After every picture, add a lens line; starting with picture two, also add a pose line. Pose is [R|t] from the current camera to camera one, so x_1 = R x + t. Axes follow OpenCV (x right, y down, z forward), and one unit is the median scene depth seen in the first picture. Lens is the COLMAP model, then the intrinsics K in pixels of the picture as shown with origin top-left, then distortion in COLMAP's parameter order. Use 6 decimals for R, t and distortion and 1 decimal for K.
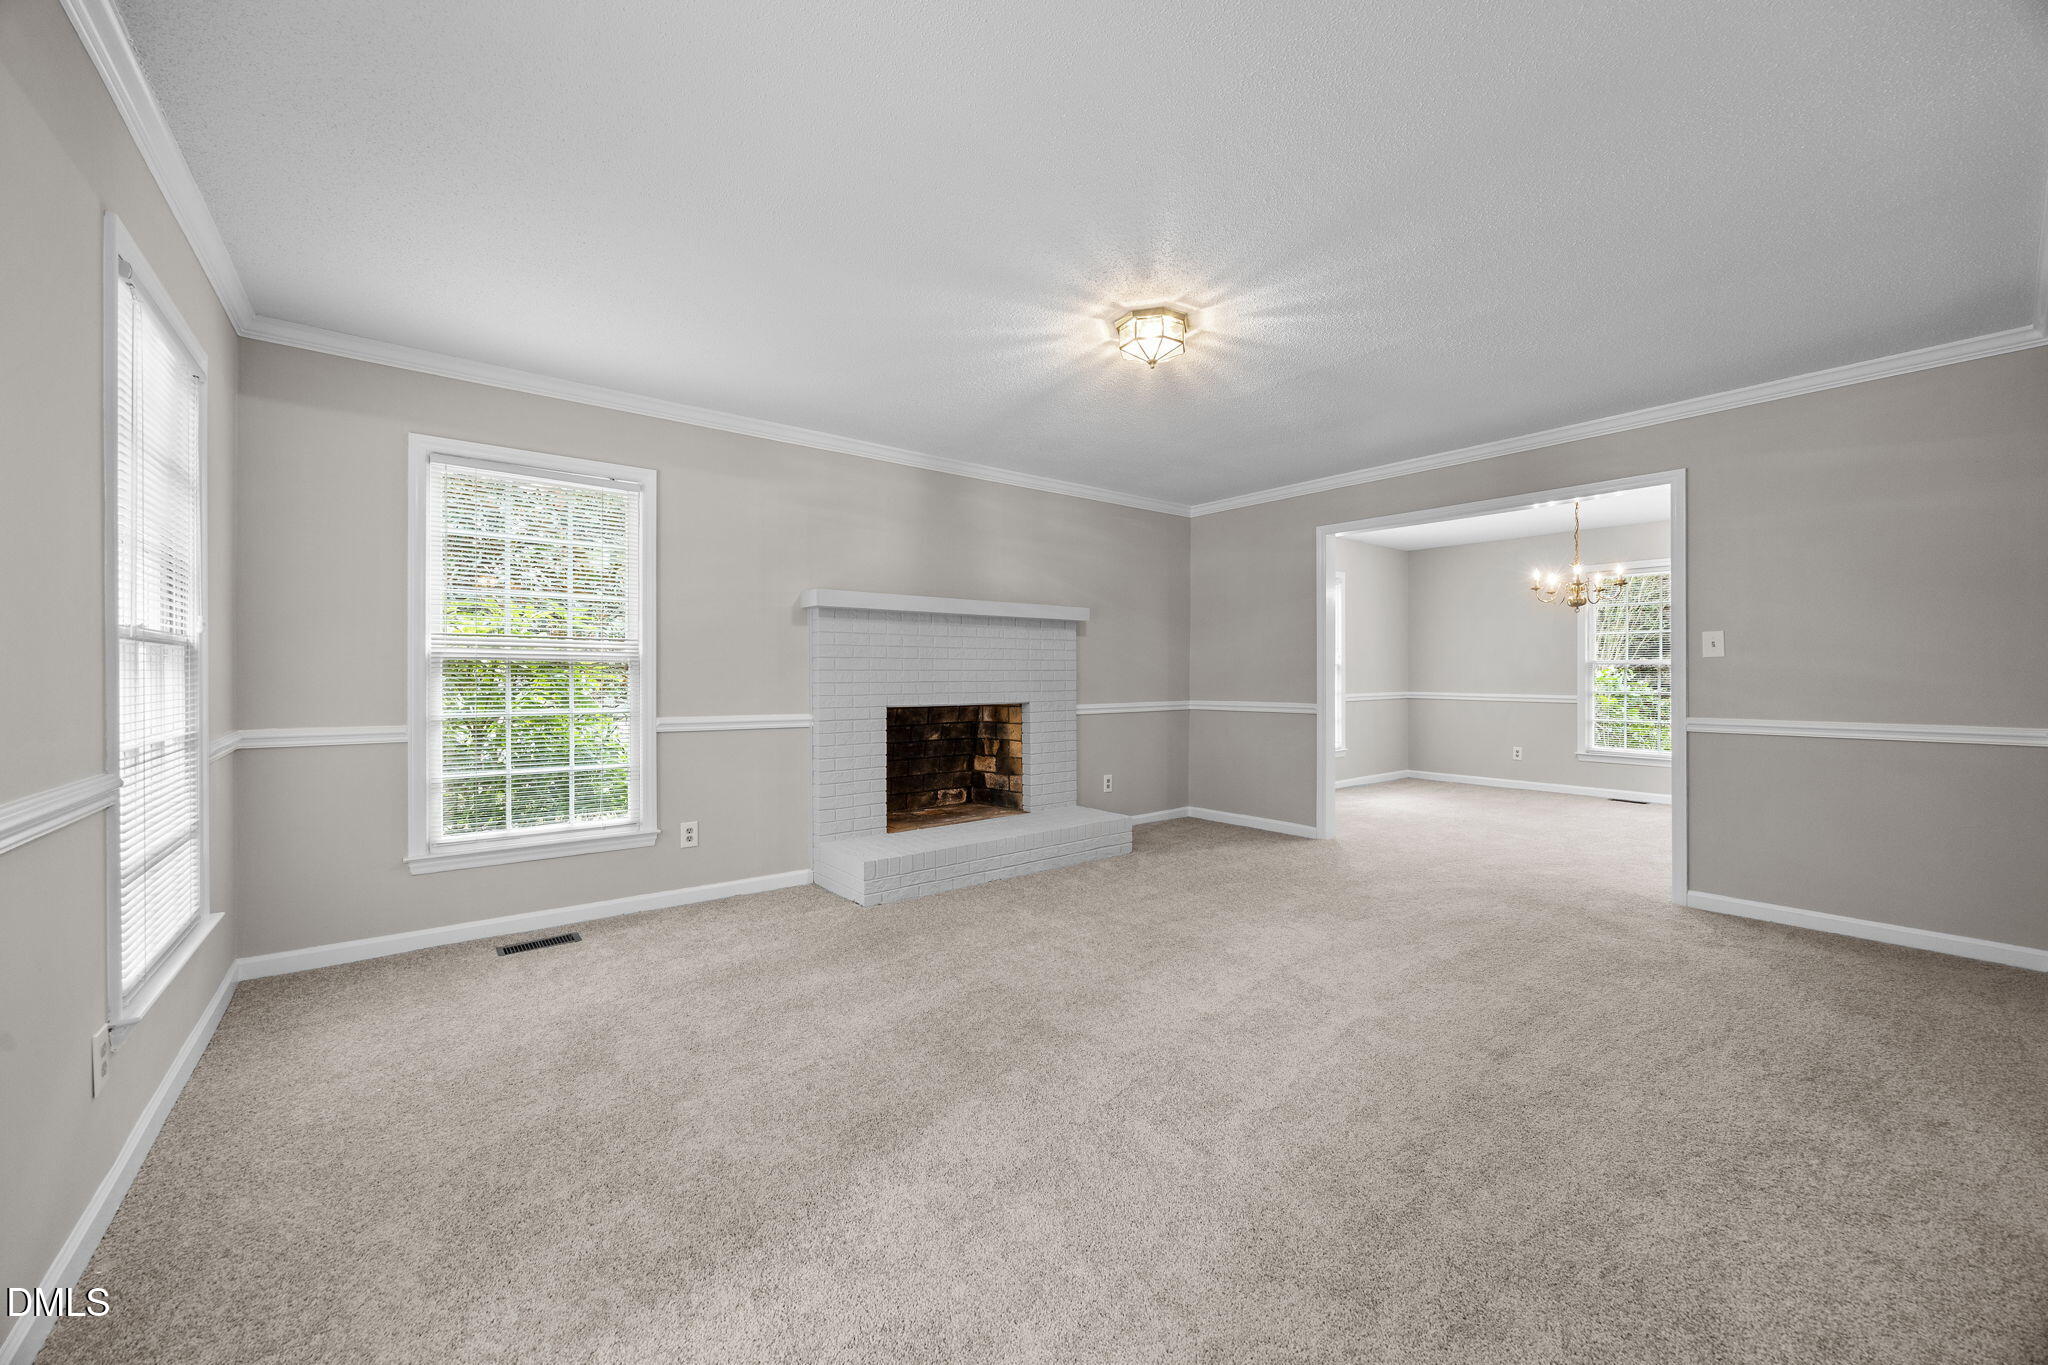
lens RADIAL K [[764.4, 0, 1012.8], [0, 764.4, 681.4], [0, 0, 1]] dist [-0.001164, -0.000050]
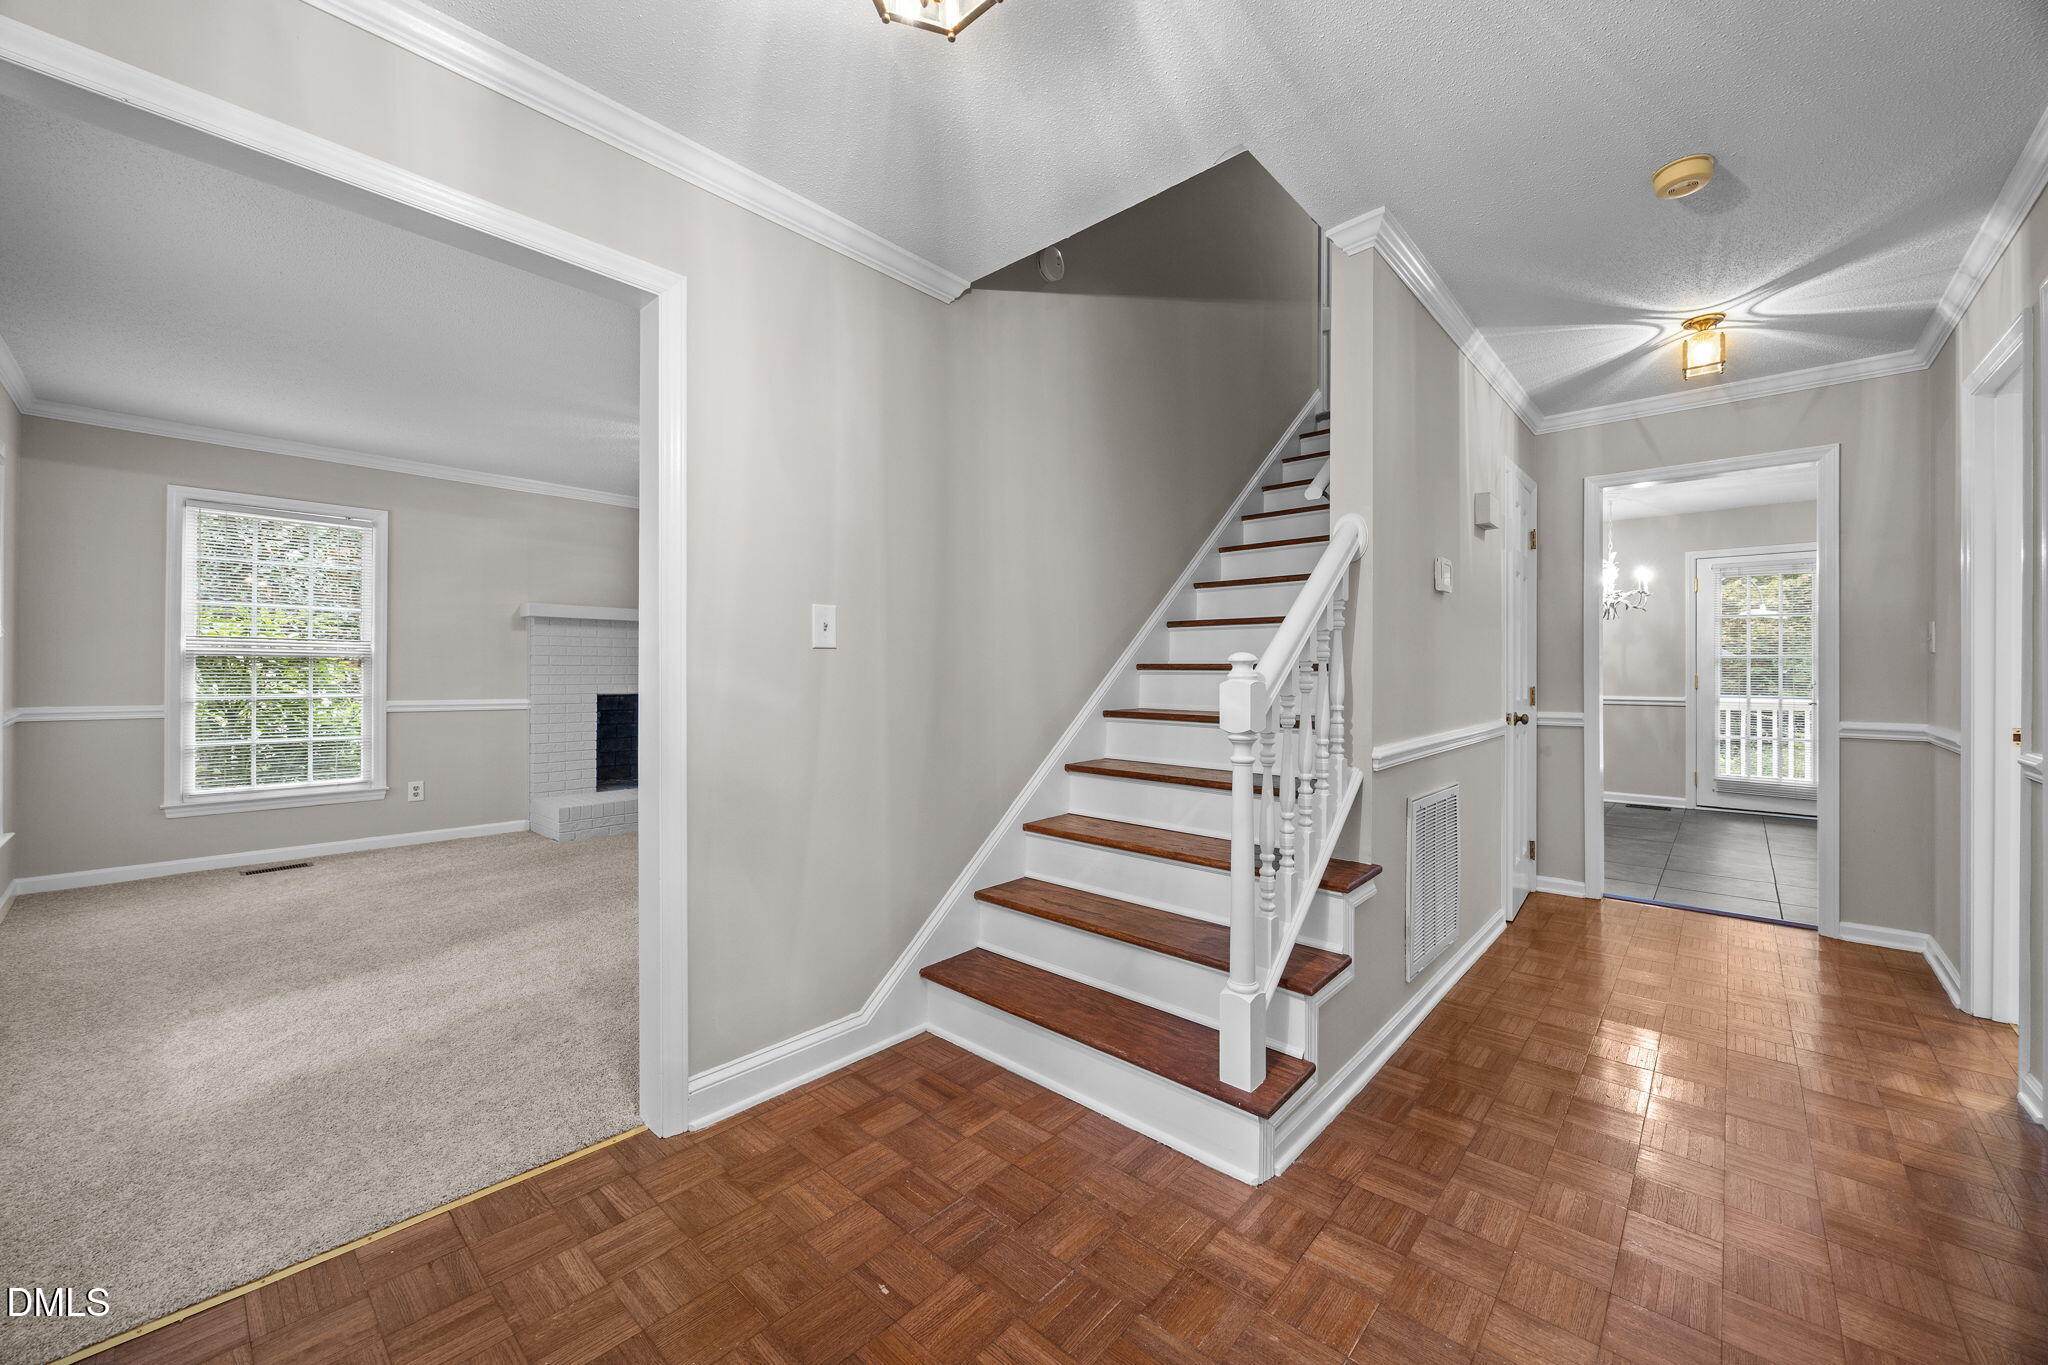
lens RADIAL K [[784.4, 0, 1027.5], [0, 784.4, 674.2], [0, 0, 1]] dist [-0.000959, -0.000607]
pose [[0.986992, 0.004606, 0.160703, 0.416286], [-0.003940, 0.999982, -0.004466, 0.003749], [-0.160720, 0.003775, 0.986993, -0.518153]]
